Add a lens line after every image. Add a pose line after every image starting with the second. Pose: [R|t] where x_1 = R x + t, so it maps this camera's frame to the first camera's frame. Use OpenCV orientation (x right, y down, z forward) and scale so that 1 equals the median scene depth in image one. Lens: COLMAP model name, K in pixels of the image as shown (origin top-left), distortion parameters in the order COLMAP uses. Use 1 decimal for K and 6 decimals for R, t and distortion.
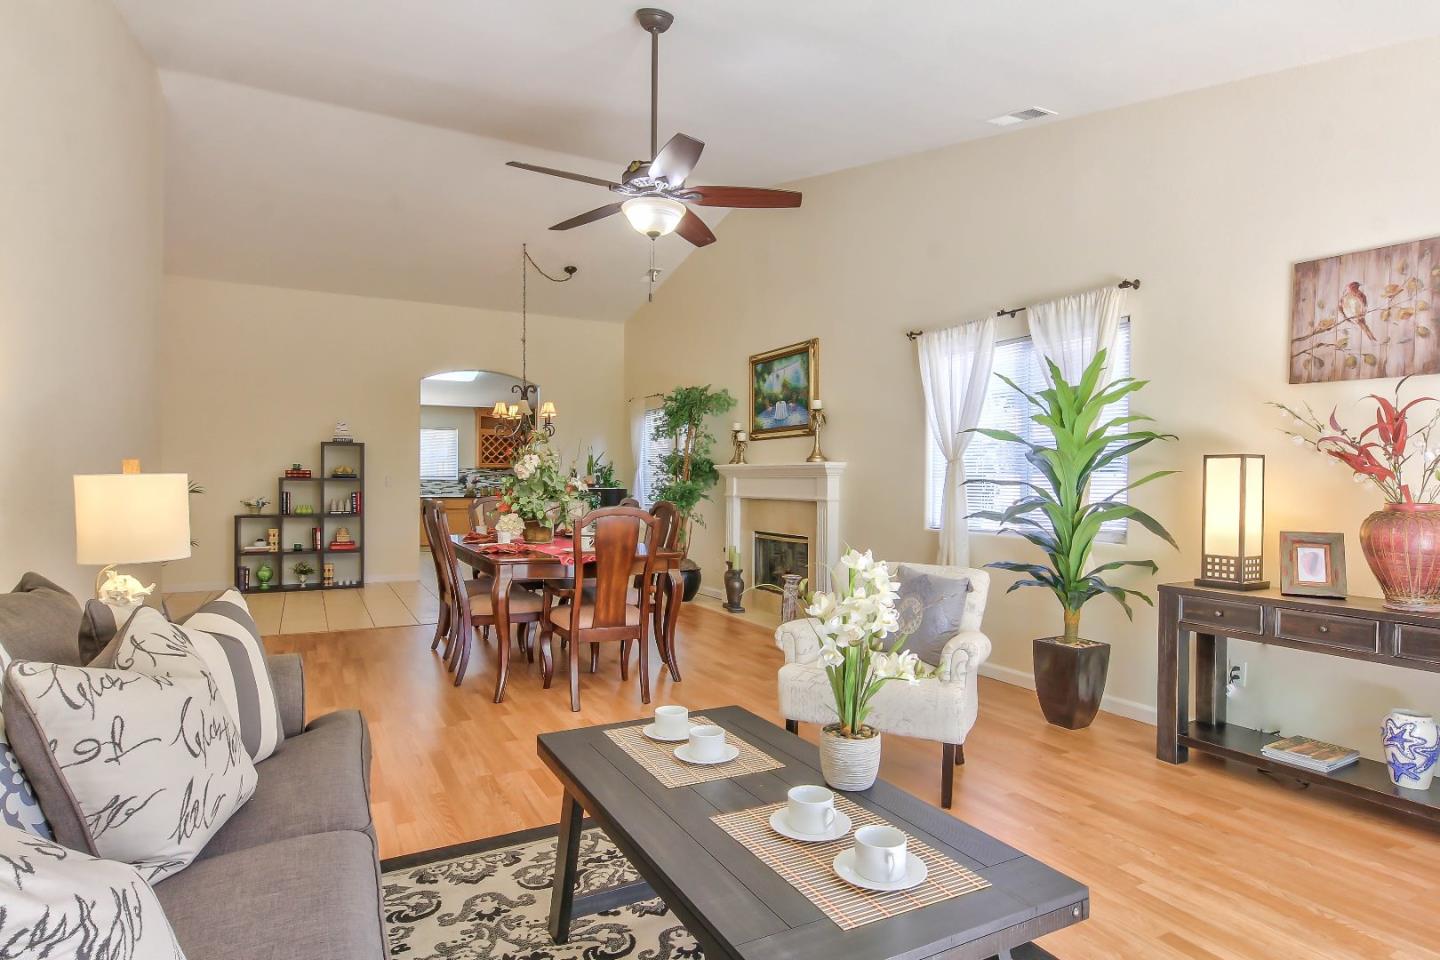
lens RADIAL K [[836.8, 0, 716.5], [0, 836.8, 478.0], [0, 0, 1]] dist [0.011924, -0.000546]
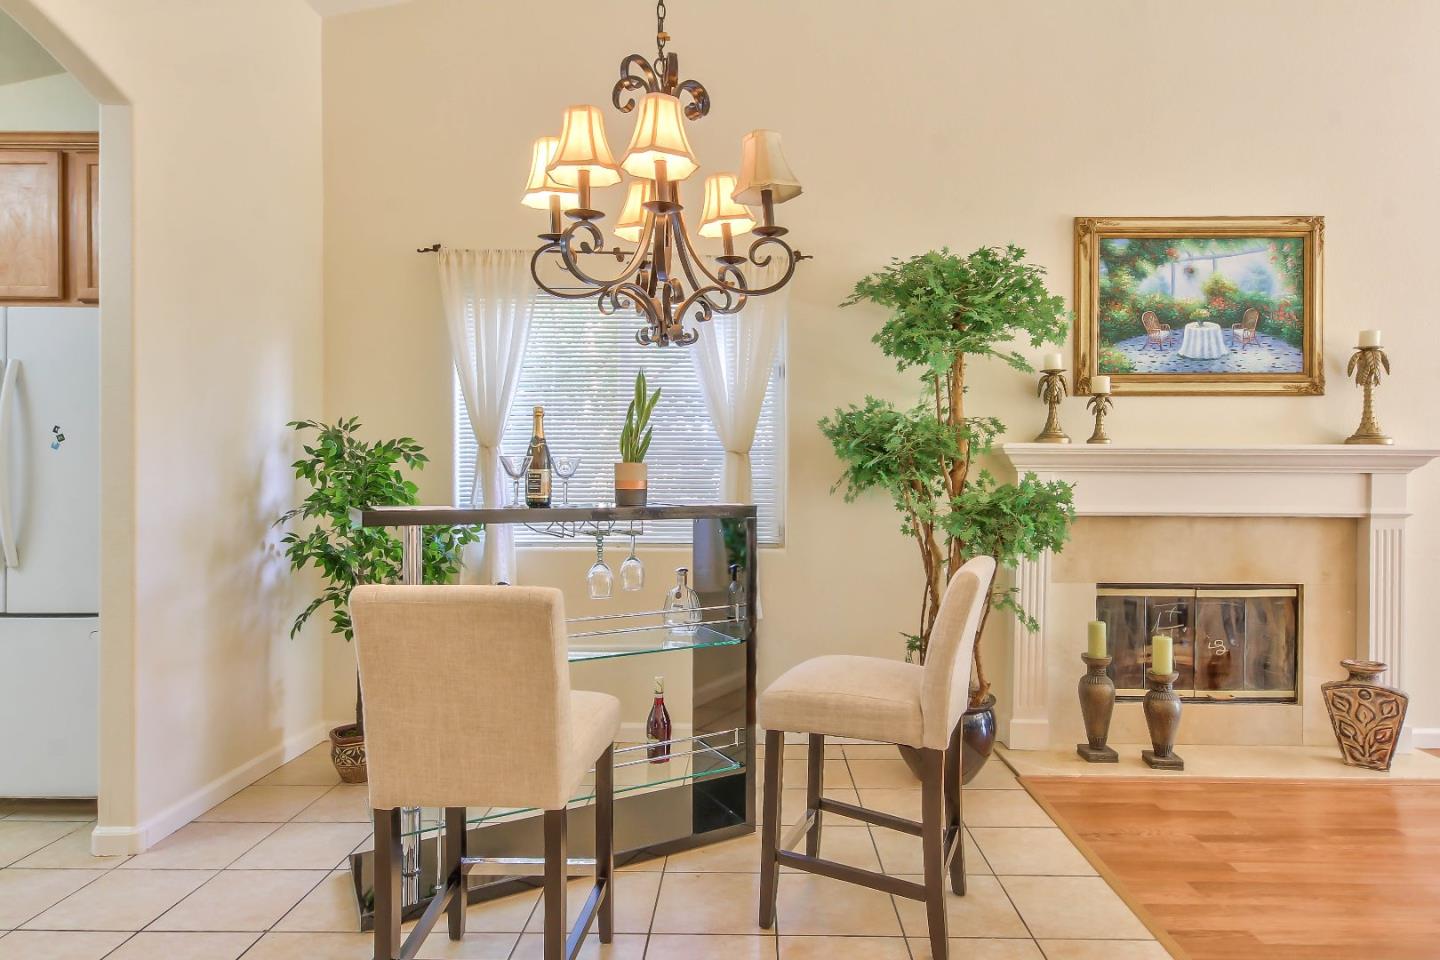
lens RADIAL K [[836.8, 0, 716.5], [0, 836.8, 478.0], [0, 0, 1]] dist [0.011924, -0.000546]
pose [[0.473021, -0.002763, 0.881047, -0.506028], [-0.008678, 0.999932, 0.007795, 0.000960], [-0.881008, -0.011333, 0.472965, 1.010277]]
